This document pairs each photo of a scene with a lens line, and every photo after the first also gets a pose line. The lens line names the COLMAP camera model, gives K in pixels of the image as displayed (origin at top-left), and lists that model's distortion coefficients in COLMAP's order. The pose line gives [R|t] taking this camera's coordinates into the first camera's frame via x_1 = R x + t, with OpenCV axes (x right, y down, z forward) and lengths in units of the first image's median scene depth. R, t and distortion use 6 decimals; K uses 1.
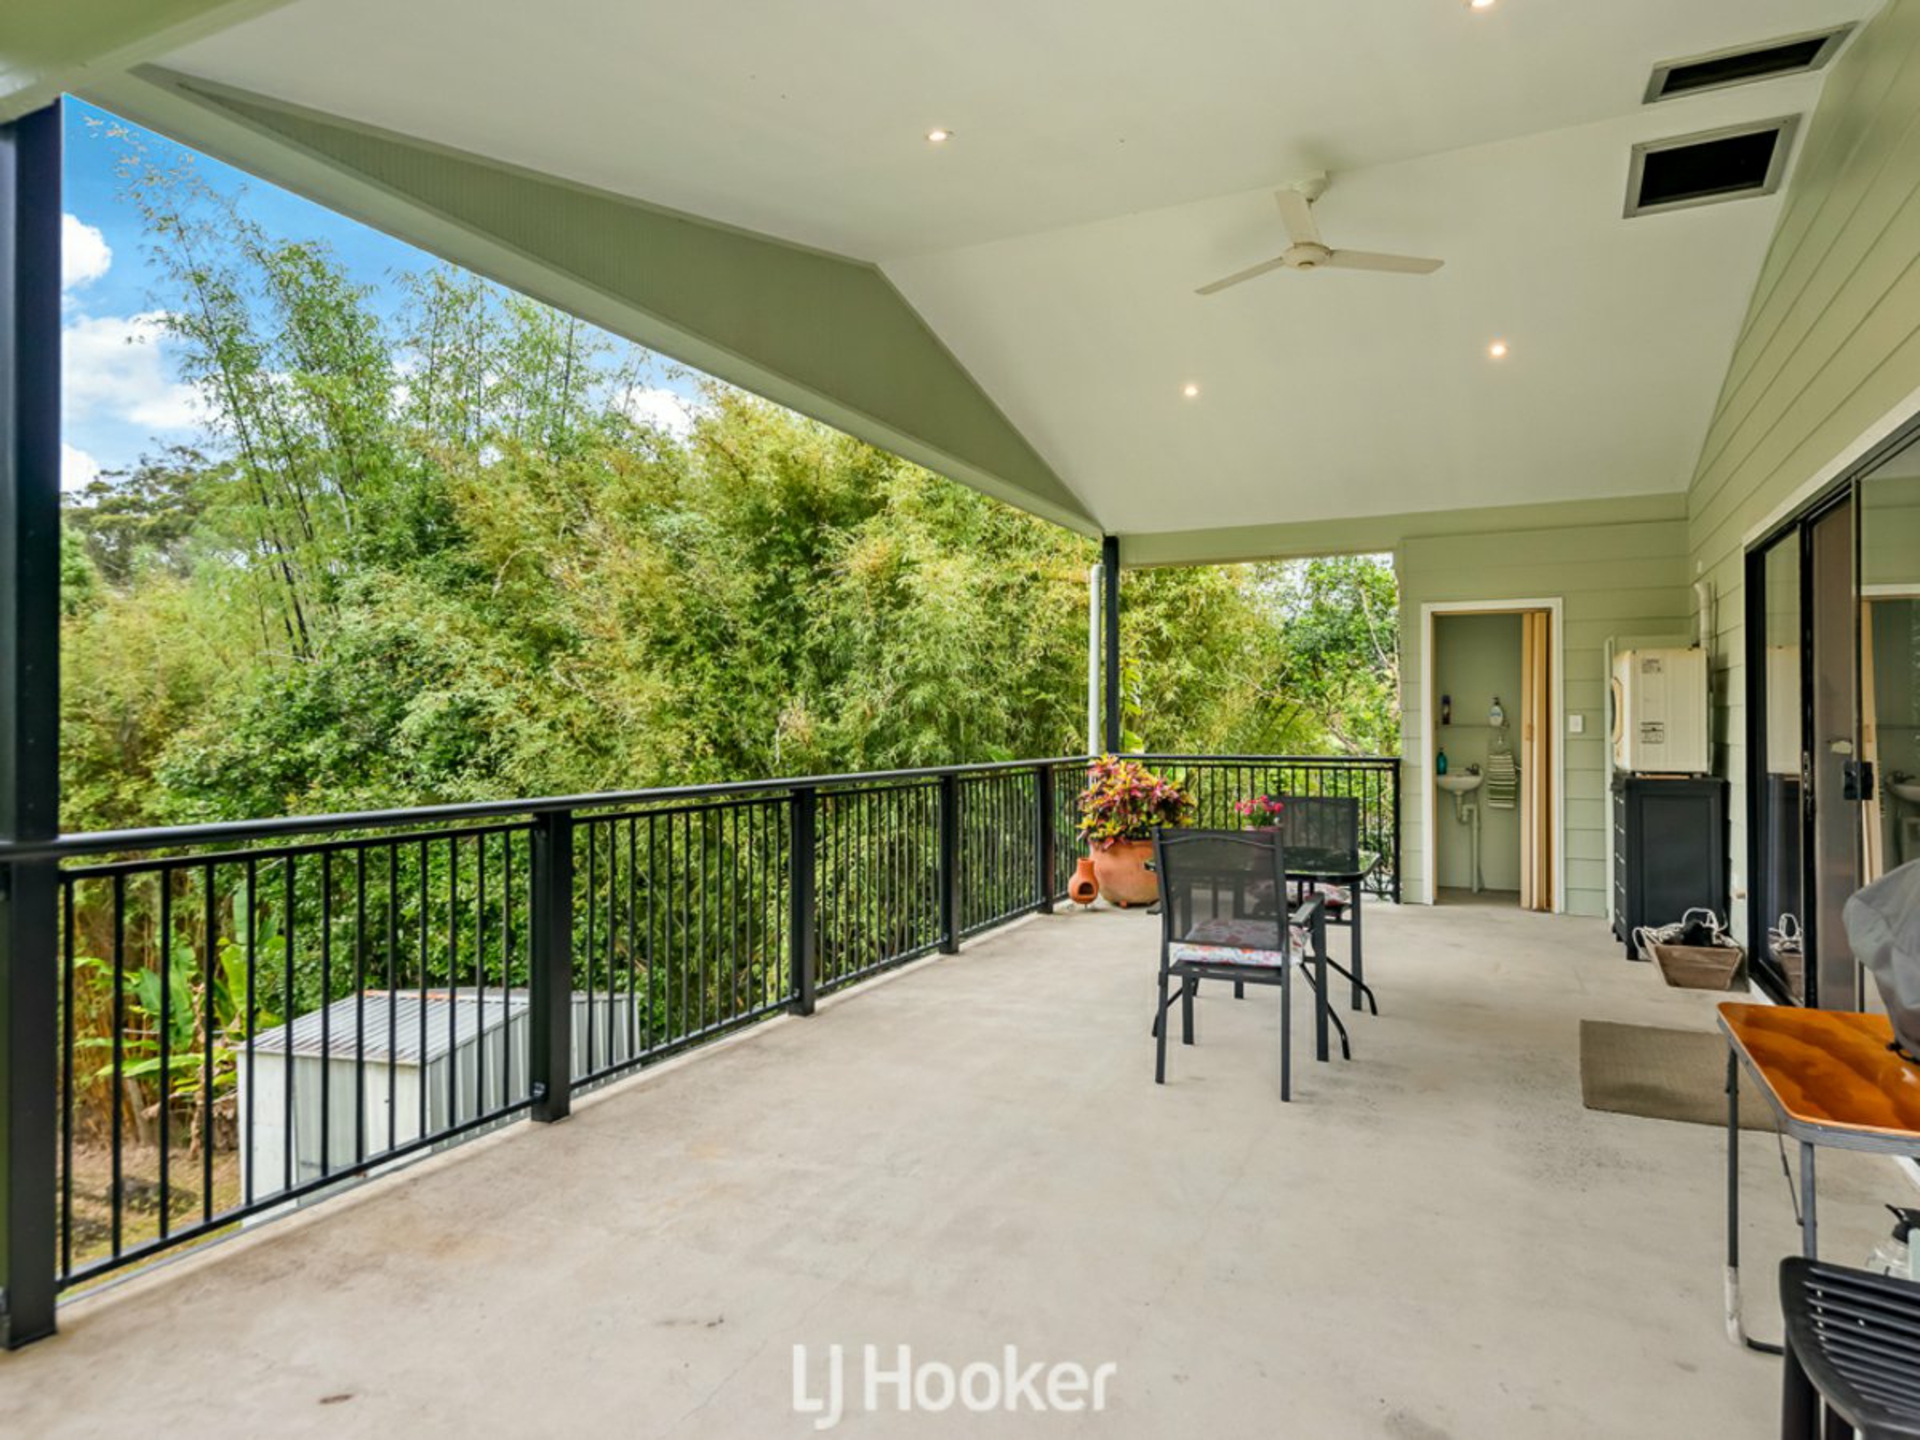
lens RADIAL K [[1141.1, 0, 960.0], [0, 1141.1, 720.0], [0, 0, 1]] dist [0.026376, 0.000377]
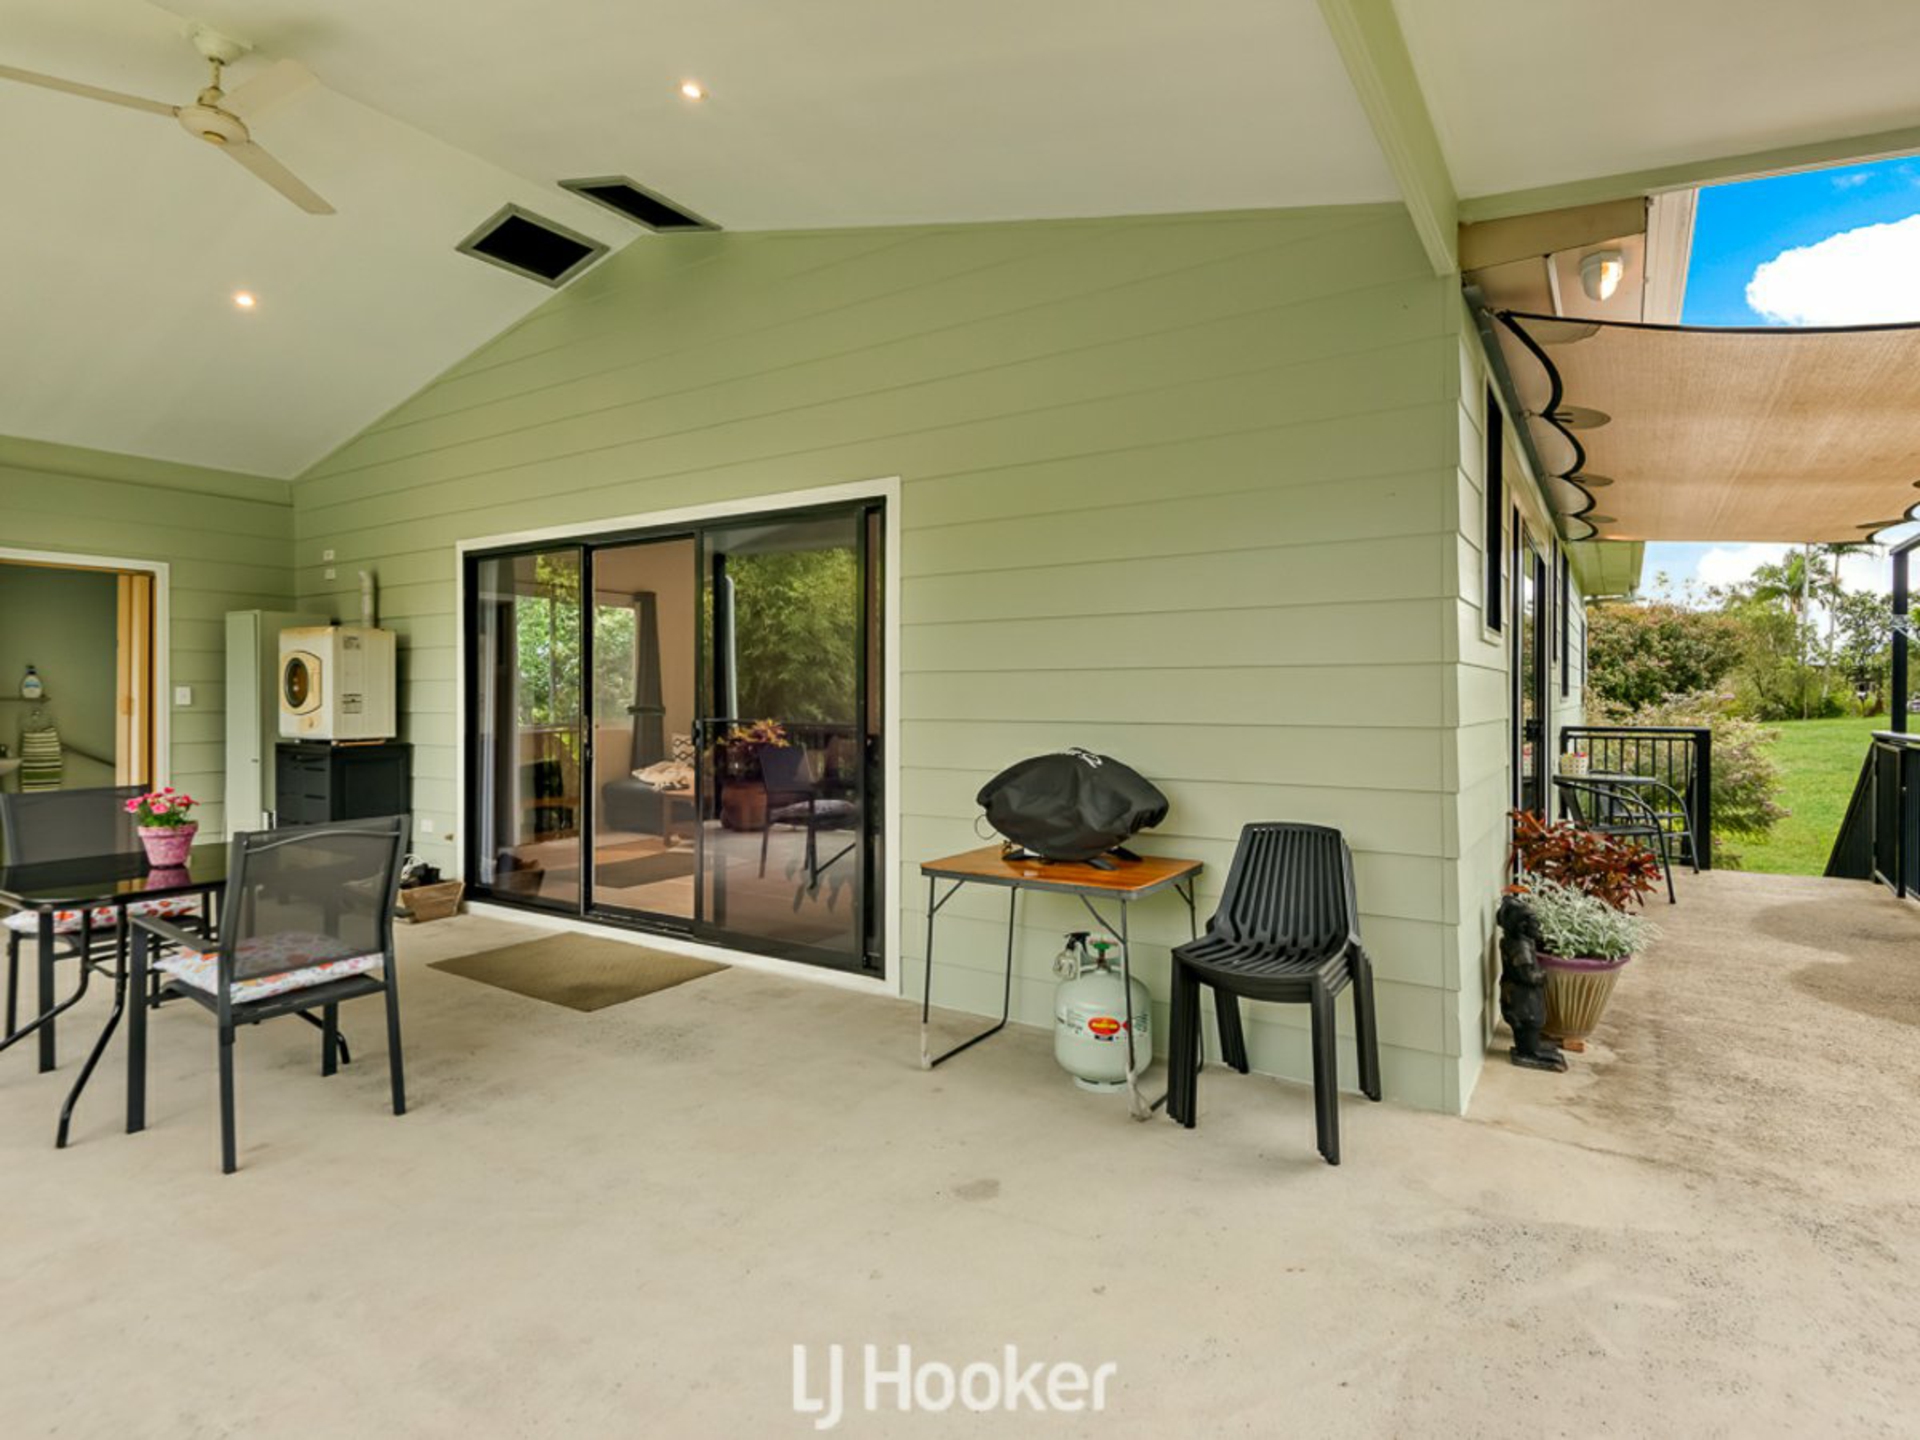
lens RADIAL K [[1024.6, 0, 966.3], [0, 1024.6, 705.2], [0, 0, 1]] dist [0.010905, -0.002992]
pose [[0.120786, -0.009436, 0.992634, -0.413062], [0.000047, 0.999955, 0.009500, 0.004819], [-0.992679, -0.001101, 0.120781, 0.418519]]
